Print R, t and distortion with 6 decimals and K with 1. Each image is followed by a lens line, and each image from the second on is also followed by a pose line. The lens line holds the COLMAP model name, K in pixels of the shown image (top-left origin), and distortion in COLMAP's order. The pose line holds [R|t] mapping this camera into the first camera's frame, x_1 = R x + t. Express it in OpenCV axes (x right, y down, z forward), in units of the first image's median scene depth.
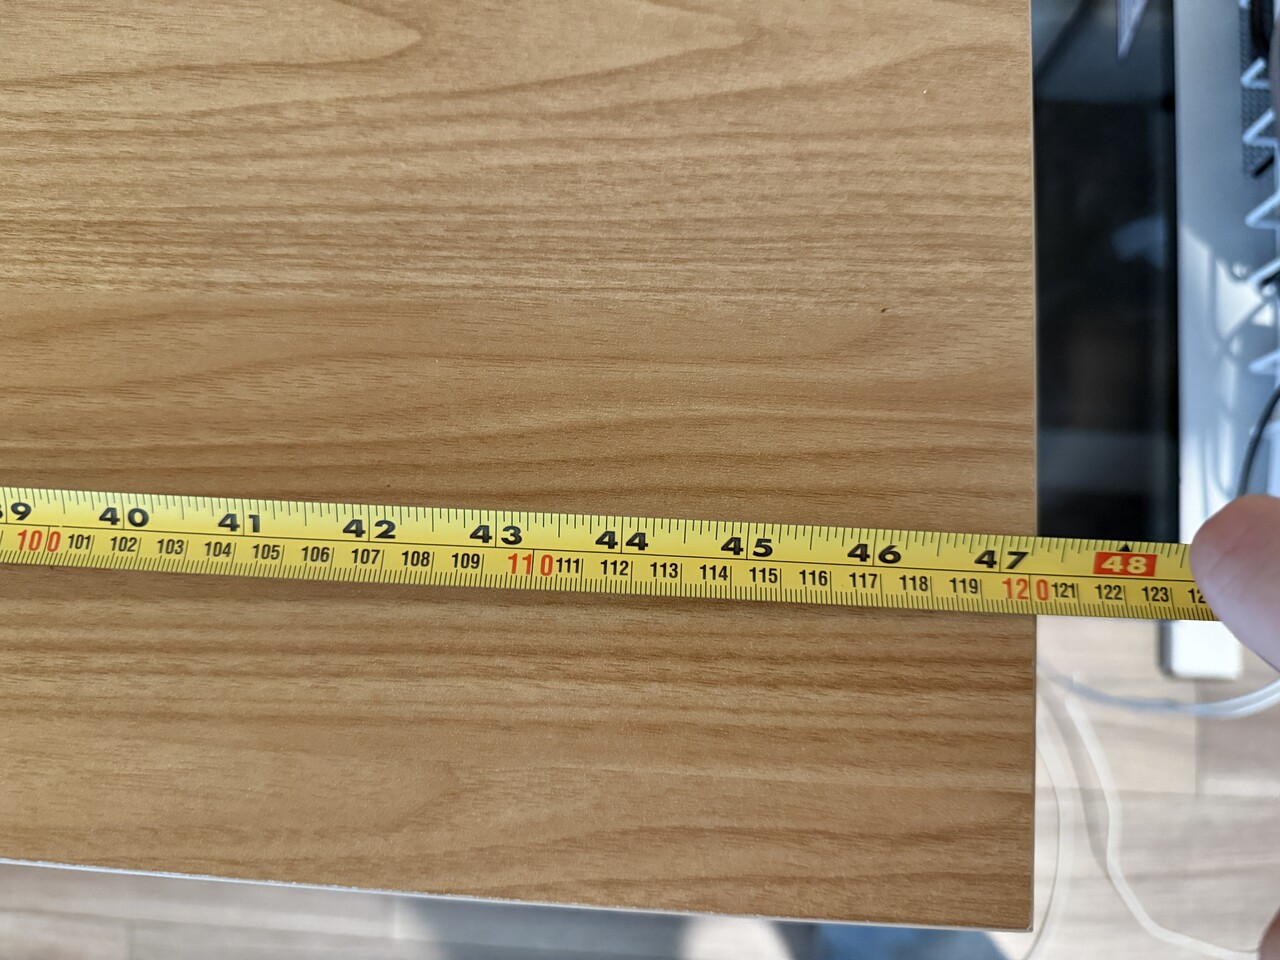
lens RADIAL K [[912.0, 0, 640.0], [0, 912.0, 480.0], [0, 0, 1]] dist [0.003825, -0.064877]
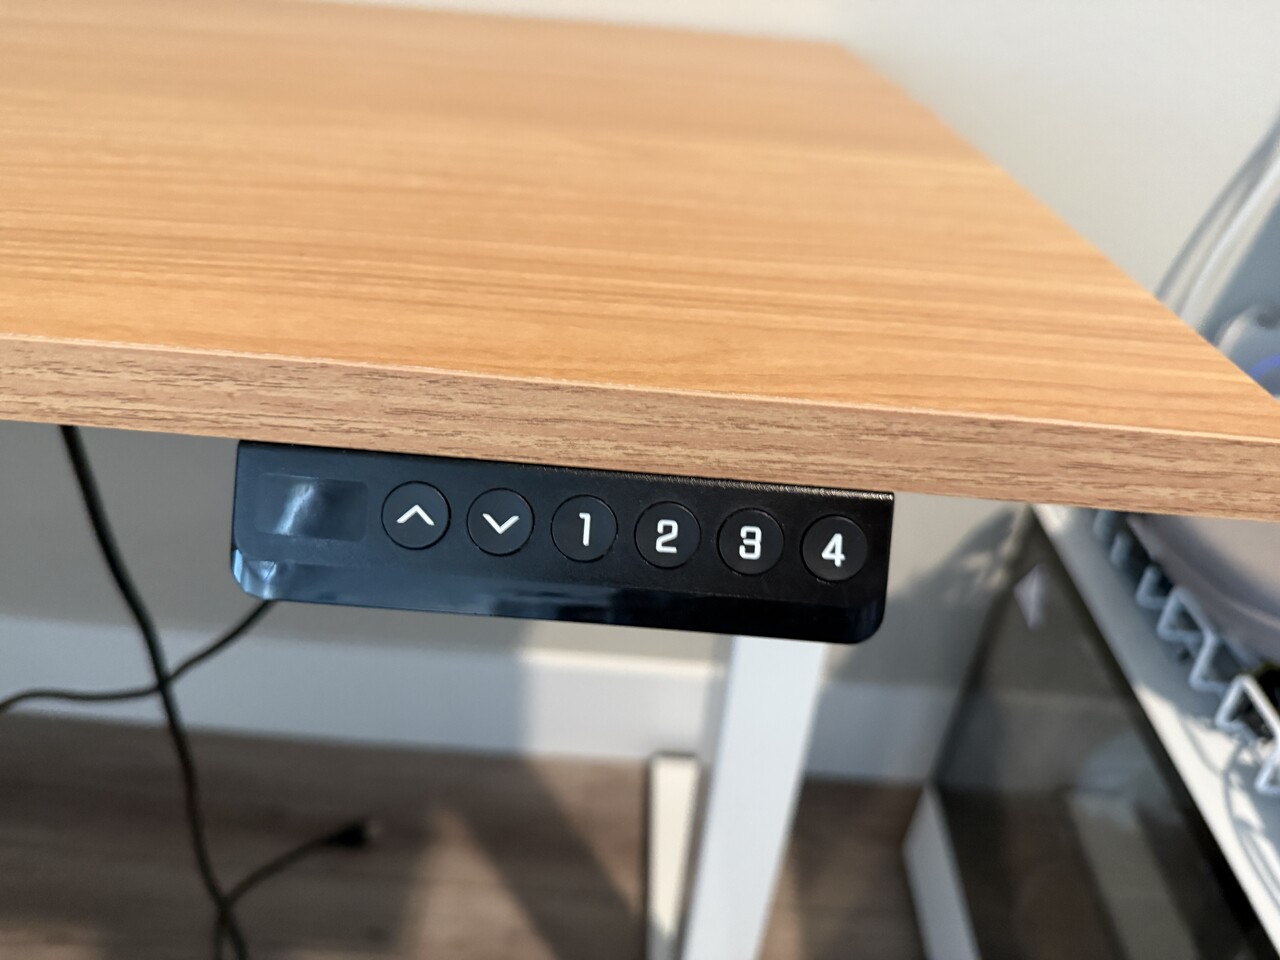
lens RADIAL K [[912.0, 0, 640.0], [0, 912.0, 480.0], [0, 0, 1]] dist [0.003825, -0.064877]
pose [[0.991676, 0.103301, 0.076865, -0.355278], [-0.009461, 0.653804, -0.756605, 1.180688], [-0.128412, 0.749579, 0.649339, 0.450434]]
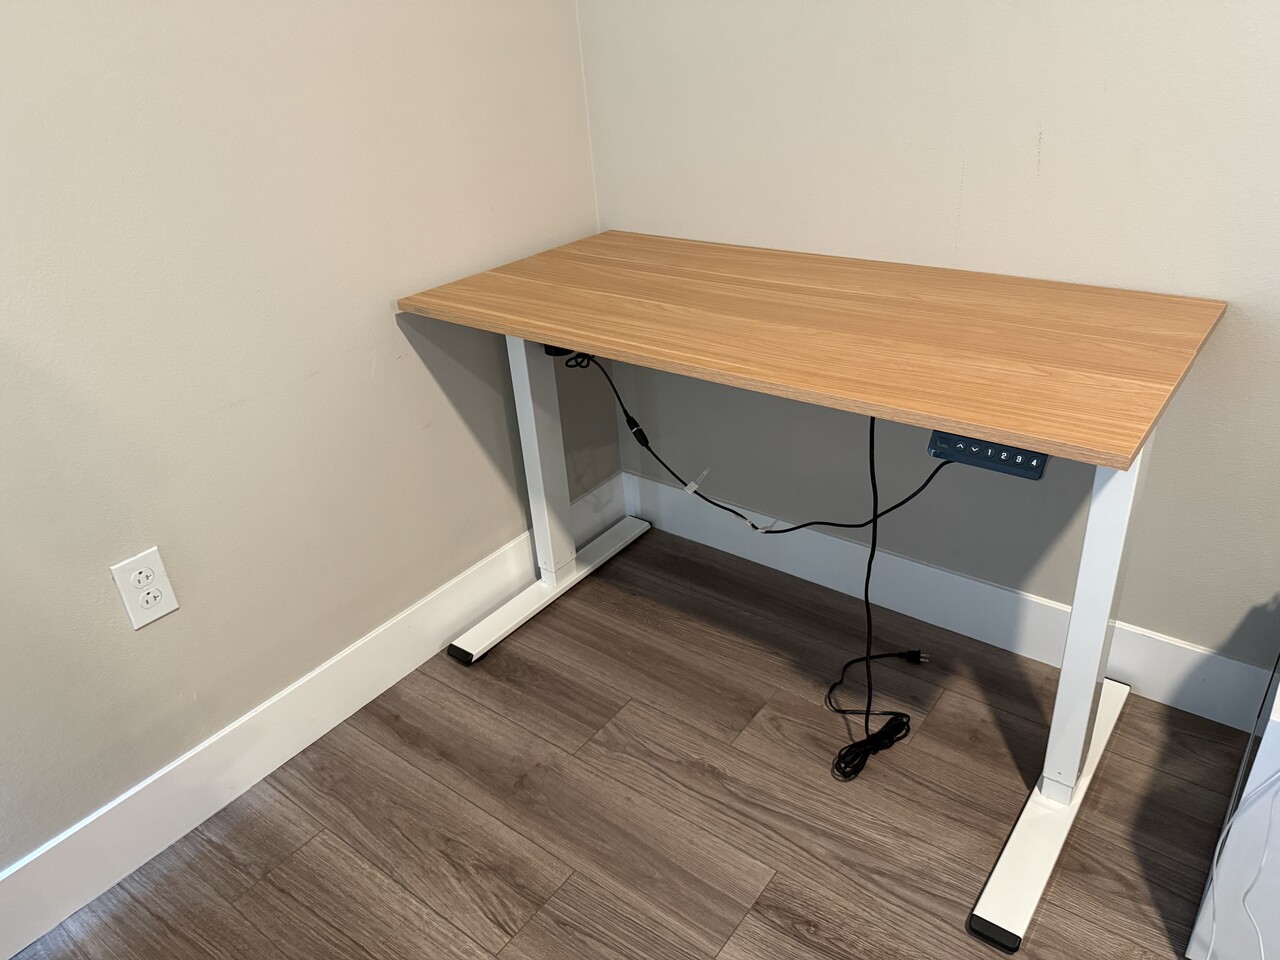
lens RADIAL K [[885.4, 0, 640.0], [0, 885.4, 480.0], [0, 0, 1]] dist [0.008631, 0.003351]
pose [[0.794777, 0.269141, -0.543960, 0.839002], [-0.593520, 0.531862, -0.604034, 4.744679], [0.126742, 0.802924, 0.582452, -1.921213]]
